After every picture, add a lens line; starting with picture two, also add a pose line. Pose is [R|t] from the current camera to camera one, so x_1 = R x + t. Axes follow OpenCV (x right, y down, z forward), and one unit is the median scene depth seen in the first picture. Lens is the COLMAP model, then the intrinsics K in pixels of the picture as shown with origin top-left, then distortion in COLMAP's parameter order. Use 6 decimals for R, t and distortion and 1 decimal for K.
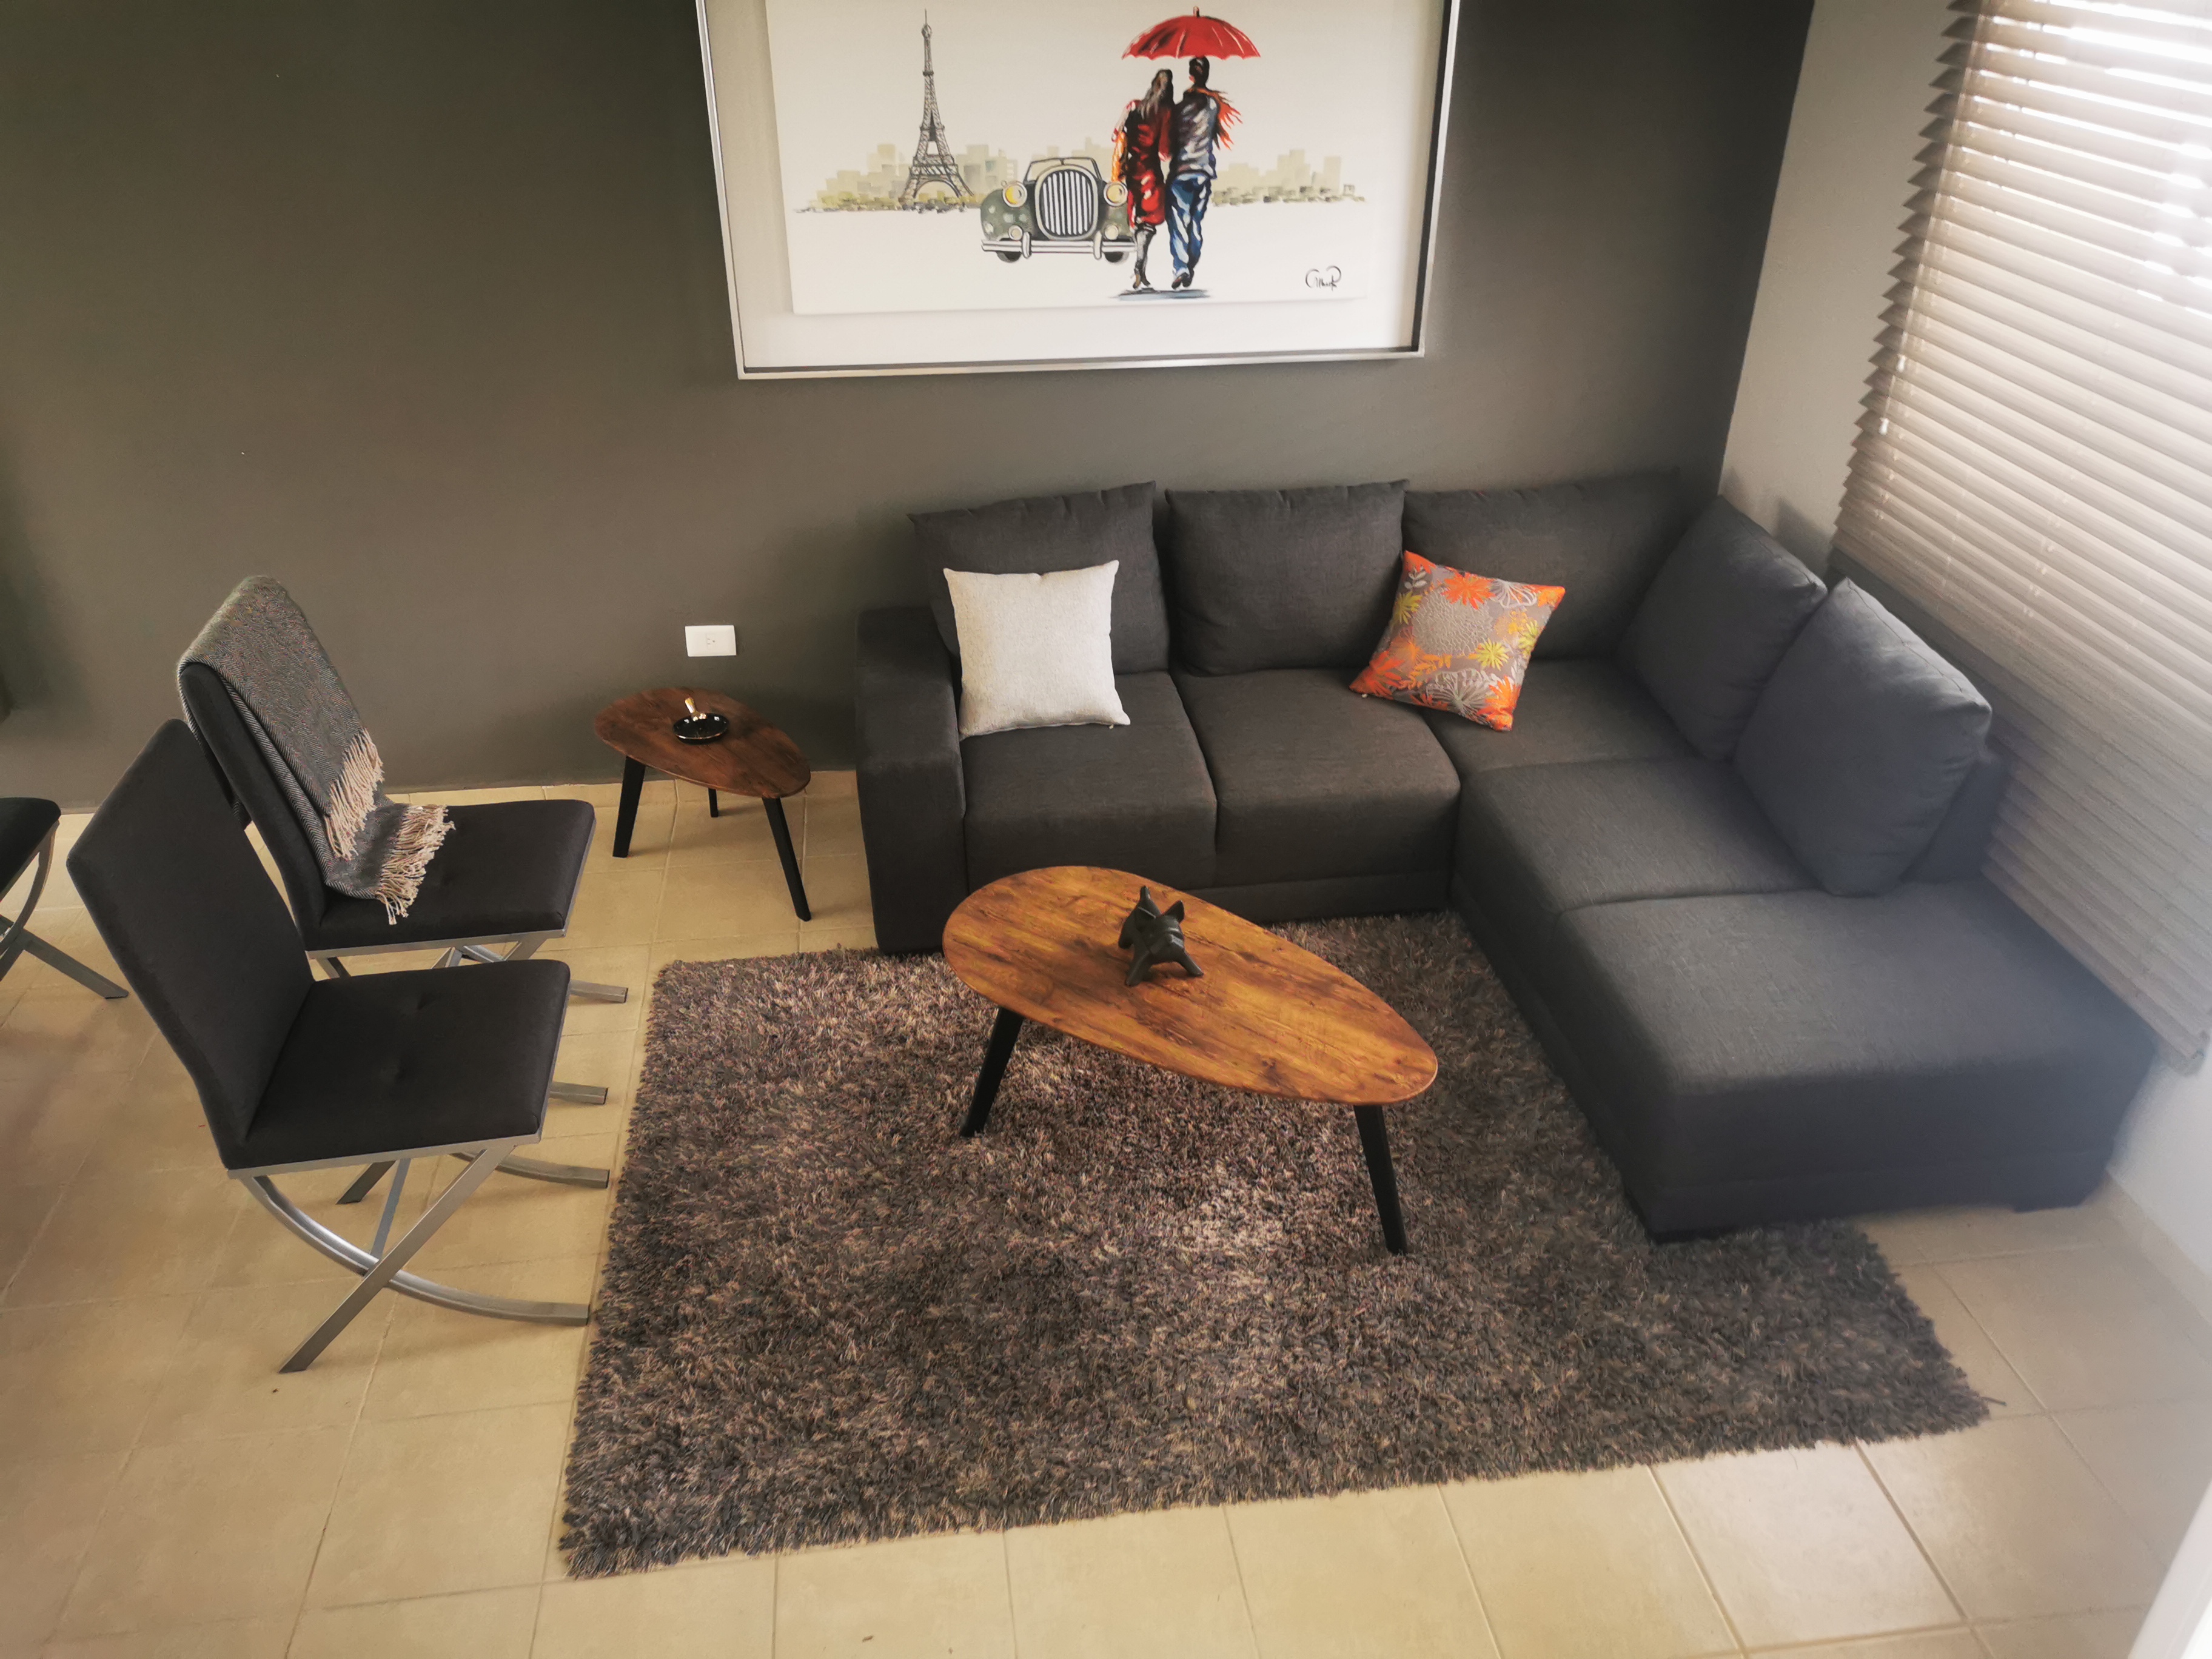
lens RADIAL K [[1733.9, 0, 1106.0], [0, 1733.9, 829.5], [0, 0, 1]] dist [-0.006610, -0.001414]
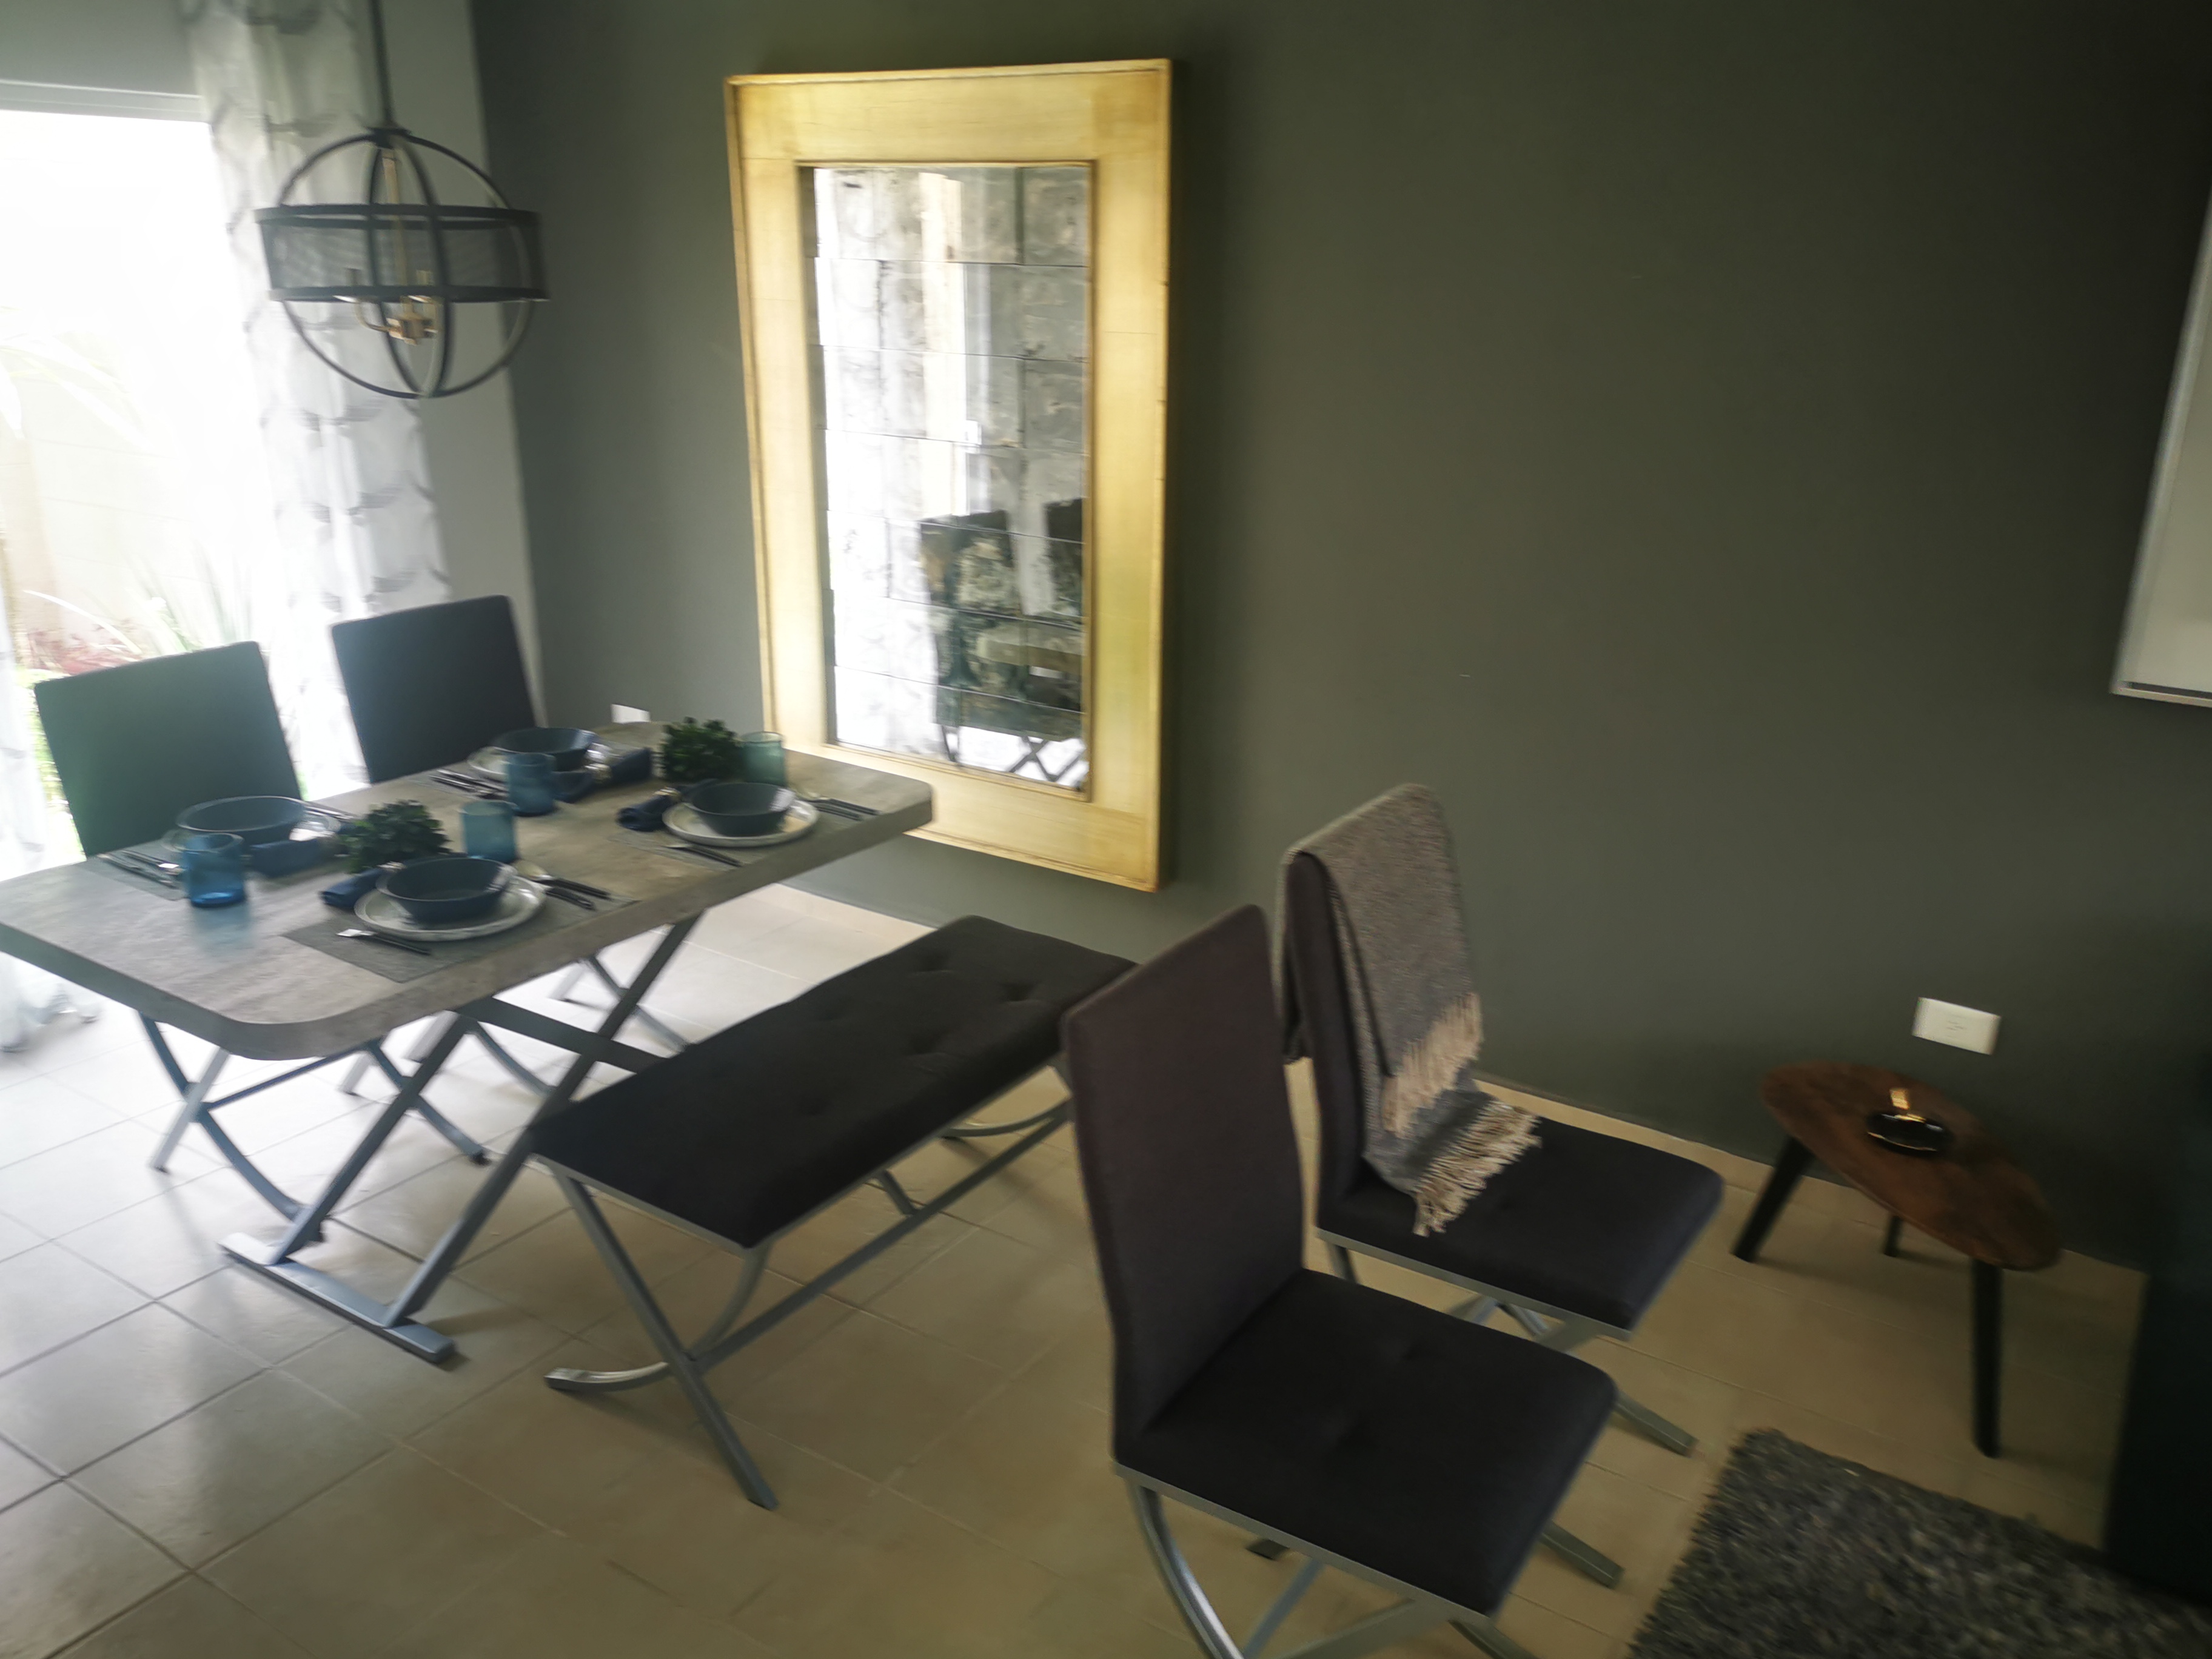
lens RADIAL K [[1737.5, 0, 1100.2], [0, 1737.5, 833.6], [0, 0, 1]] dist [0.065459, -0.003766]
pose [[0.747855, 0.220291, -0.626247, -0.058207], [-0.339821, 0.937409, -0.076064, -0.005292], [0.570293, 0.269697, 0.775906, 0.226527]]
